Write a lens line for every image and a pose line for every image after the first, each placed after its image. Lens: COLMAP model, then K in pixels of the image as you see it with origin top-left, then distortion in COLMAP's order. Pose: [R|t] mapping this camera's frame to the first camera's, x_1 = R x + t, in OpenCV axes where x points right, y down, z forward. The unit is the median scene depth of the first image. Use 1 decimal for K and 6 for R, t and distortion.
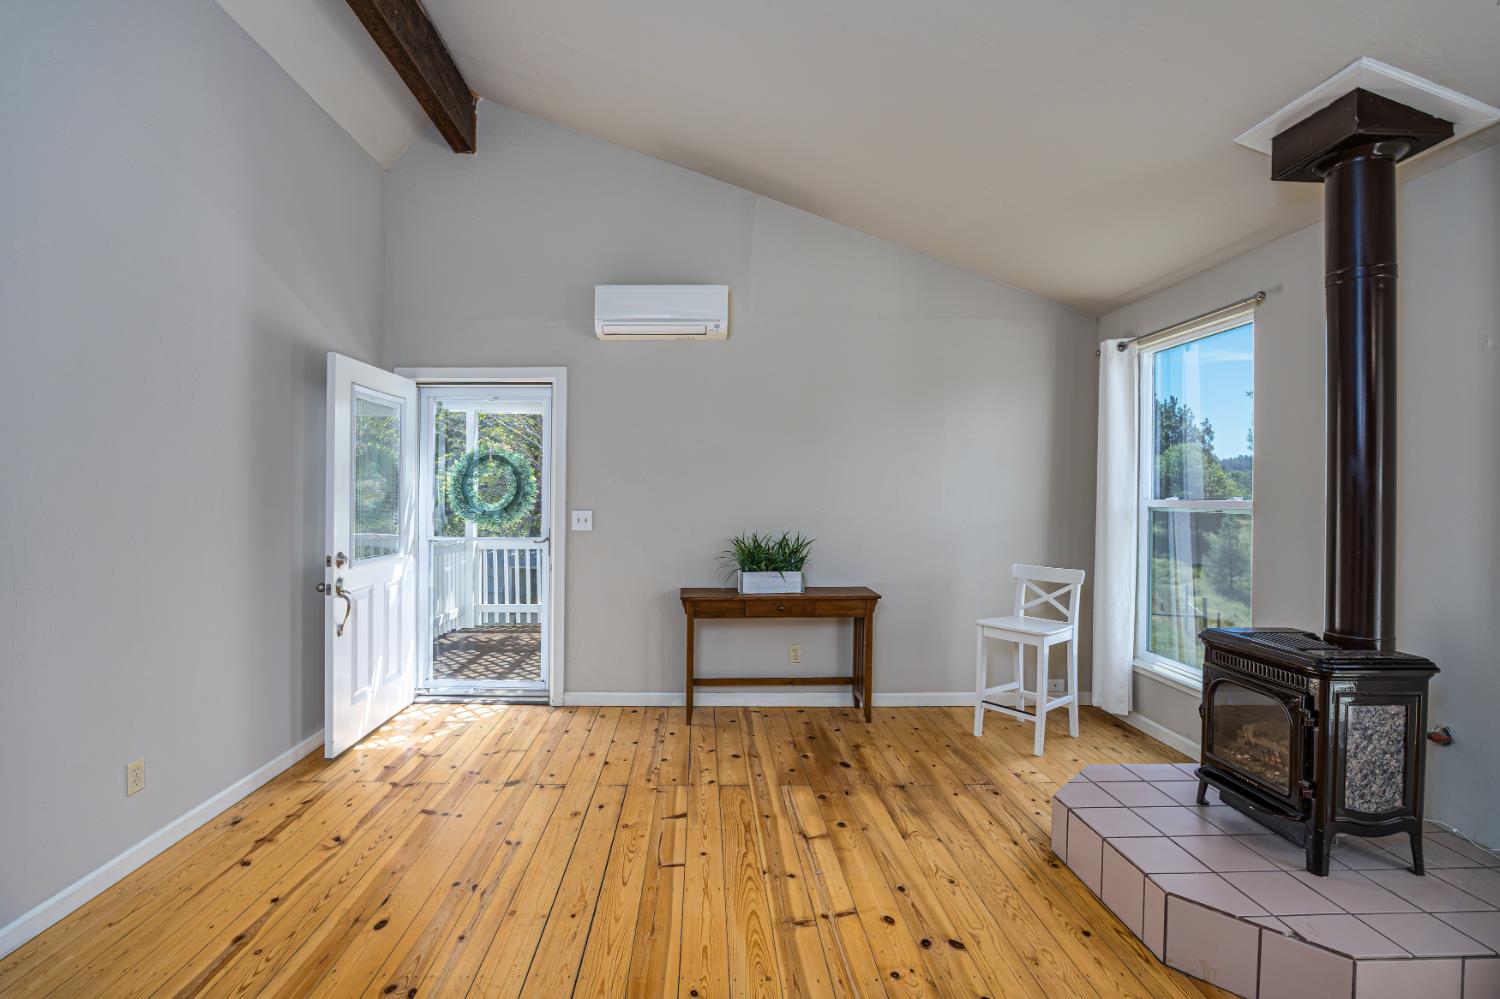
lens RADIAL K [[687.2, 0, 738.5], [0, 687.2, 502.3], [0, 0, 1]] dist [-0.004339, -0.000954]
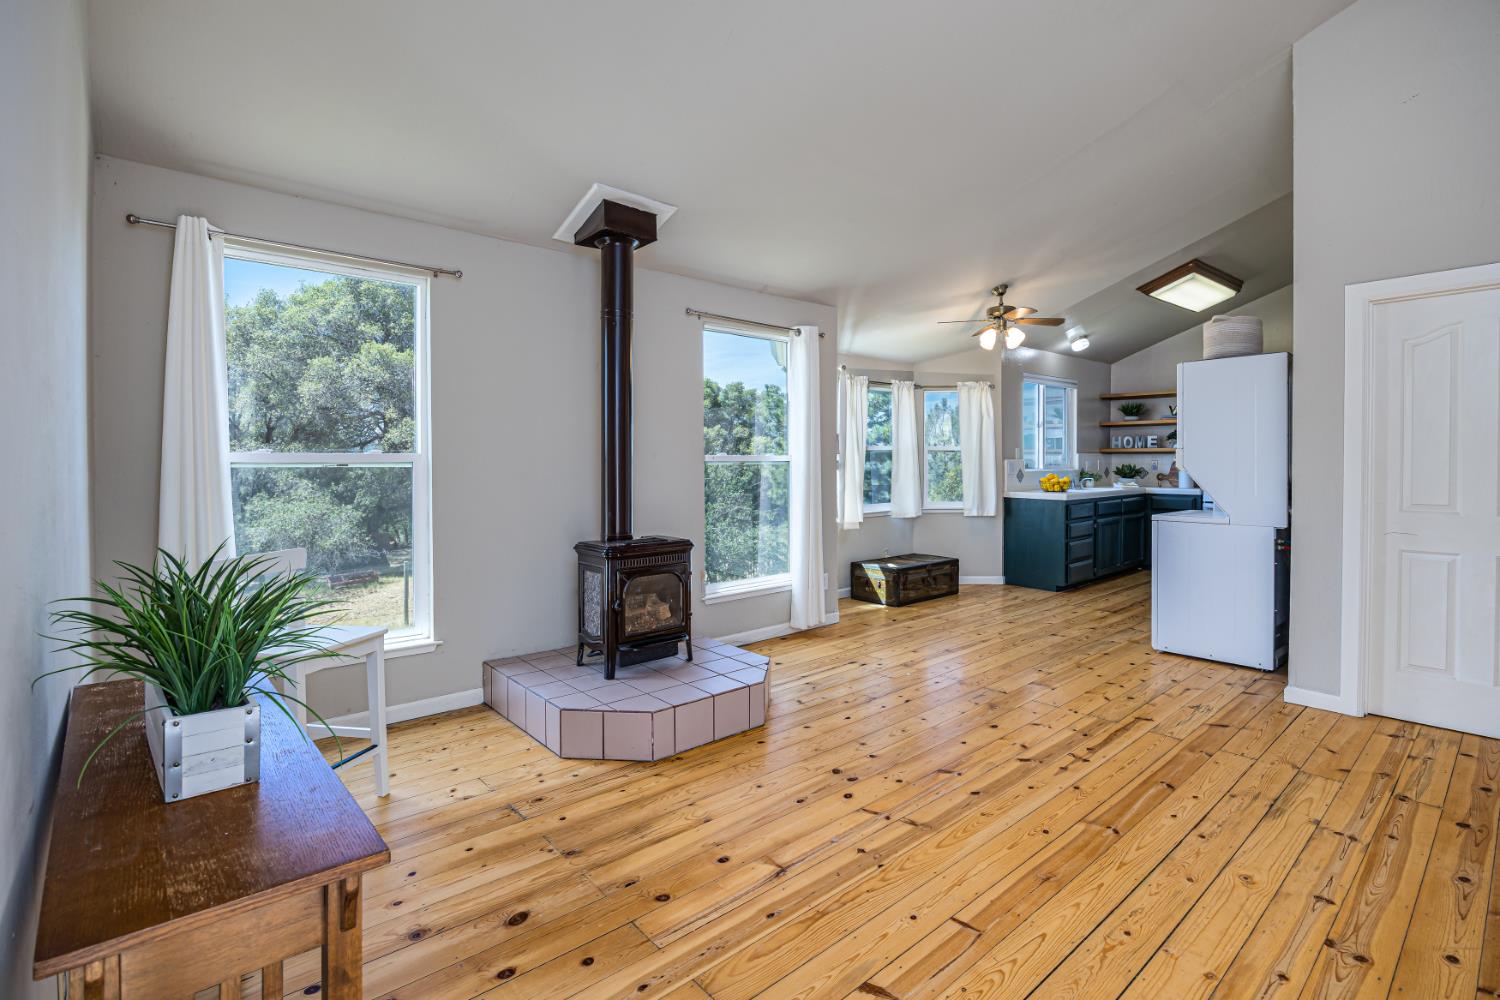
lens RADIAL K [[687.2, 0, 716.9], [0, 687.2, 478.5], [0, 0, 1]] dist [-0.004339, -0.000954]
pose [[-0.589611, -0.019552, 0.807451, -0.523913], [0.007117, 0.999542, 0.029401, 0.009784], [-0.807656, 0.023081, -0.589202, 1.617370]]
